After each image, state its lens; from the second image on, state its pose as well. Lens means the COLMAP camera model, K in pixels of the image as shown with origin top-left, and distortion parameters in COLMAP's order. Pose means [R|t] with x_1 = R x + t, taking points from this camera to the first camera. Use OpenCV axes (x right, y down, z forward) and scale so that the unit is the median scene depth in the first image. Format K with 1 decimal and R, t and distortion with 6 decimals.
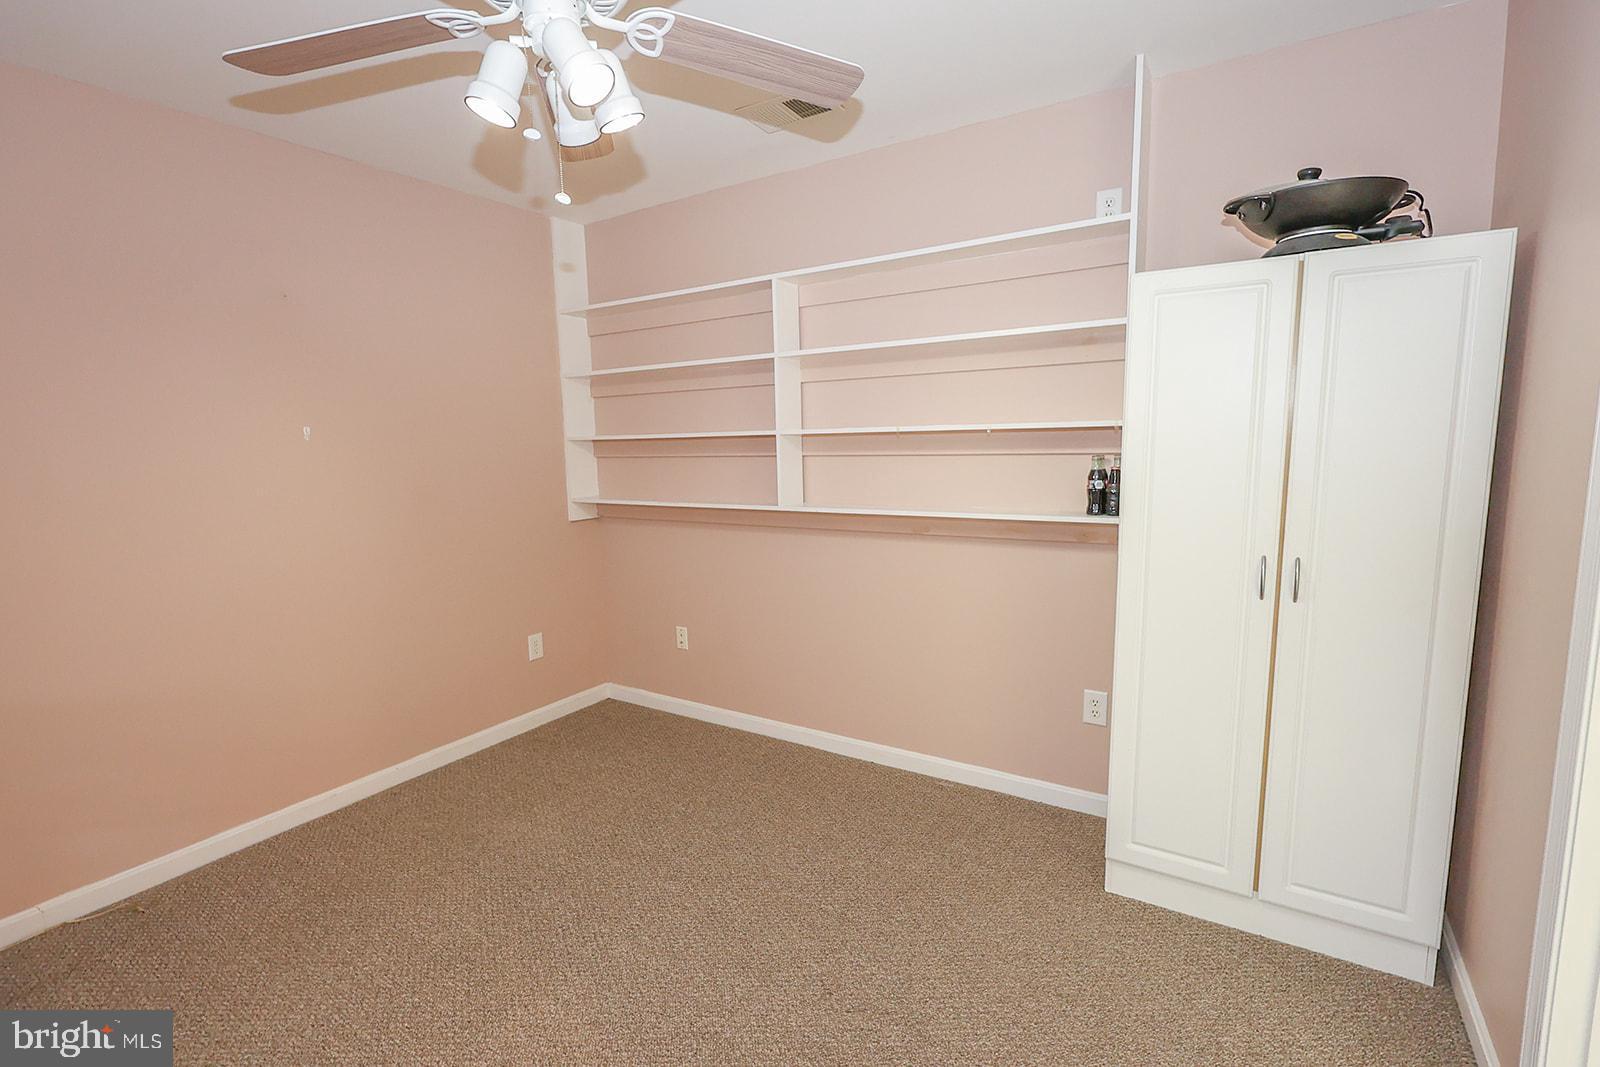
lens RADIAL K [[732.5, 0, 798.0], [0, 732.5, 534.4], [0, 0, 1]] dist [-0.002740, -0.000022]
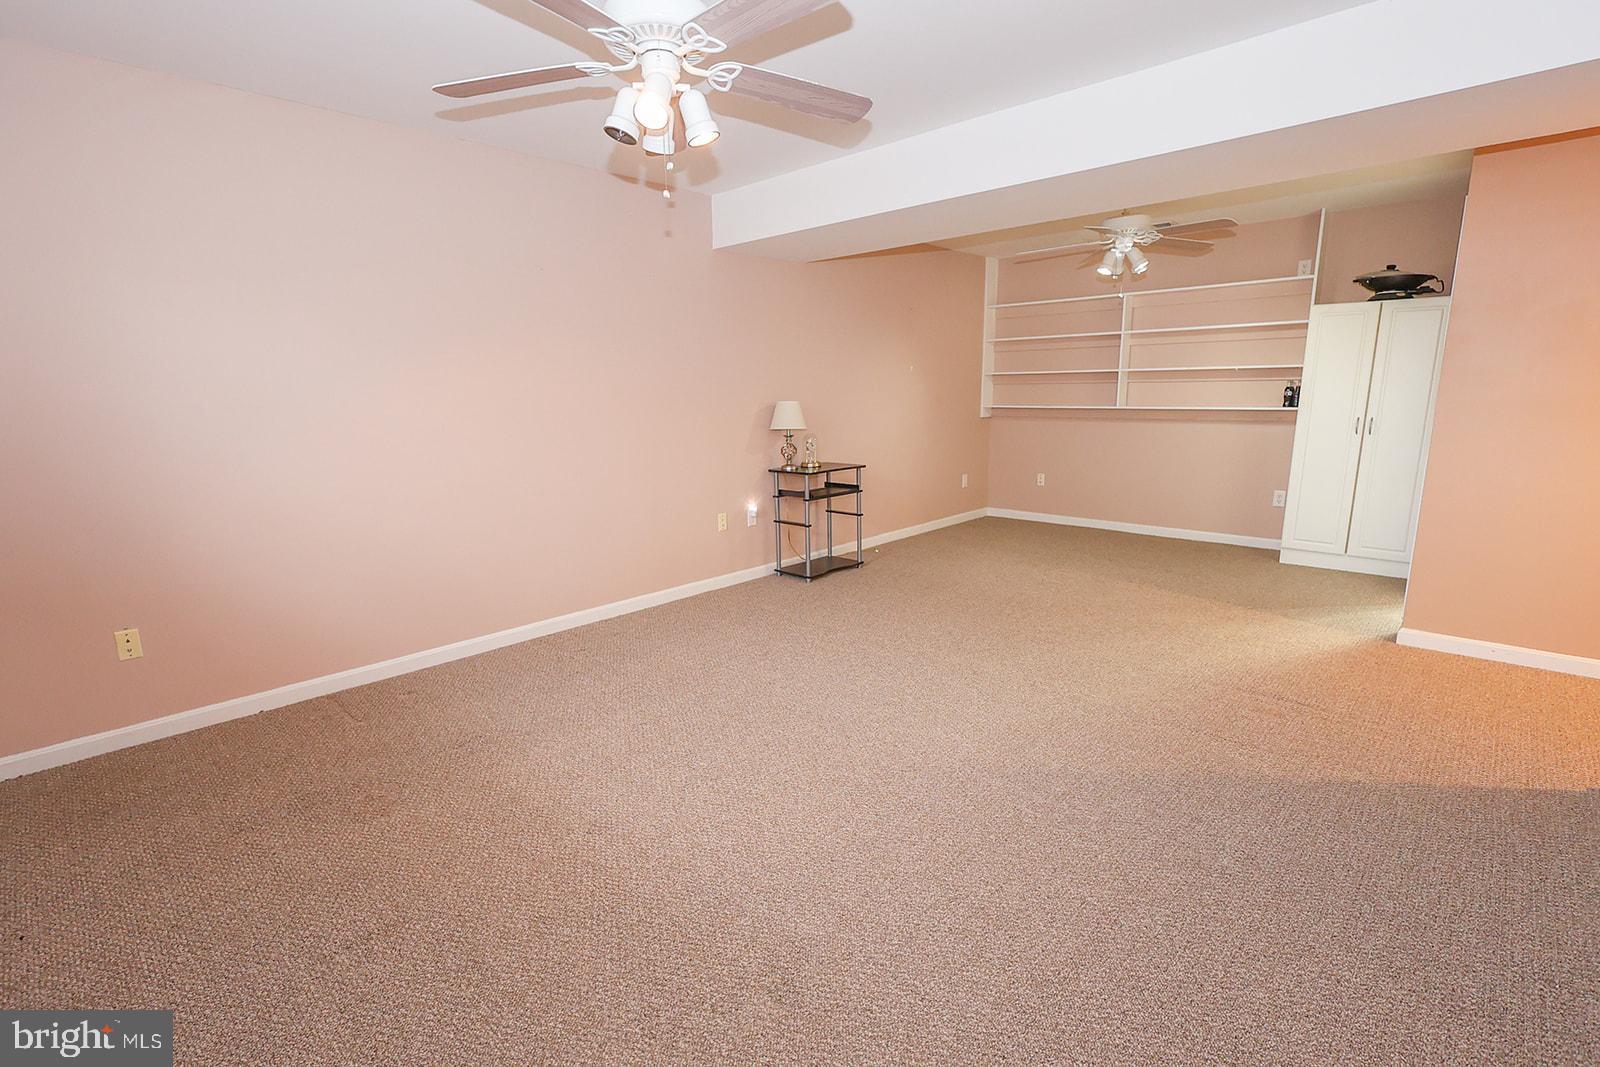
lens RADIAL K [[732.5, 0, 802.4], [0, 732.5, 529.8], [0, 0, 1]] dist [-0.002740, -0.000022]
pose [[0.983686, 0.048682, -0.173183, -0.655931], [-0.038701, 0.997414, 0.060553, 0.271842], [0.175683, -0.052863, 0.983026, -1.504504]]
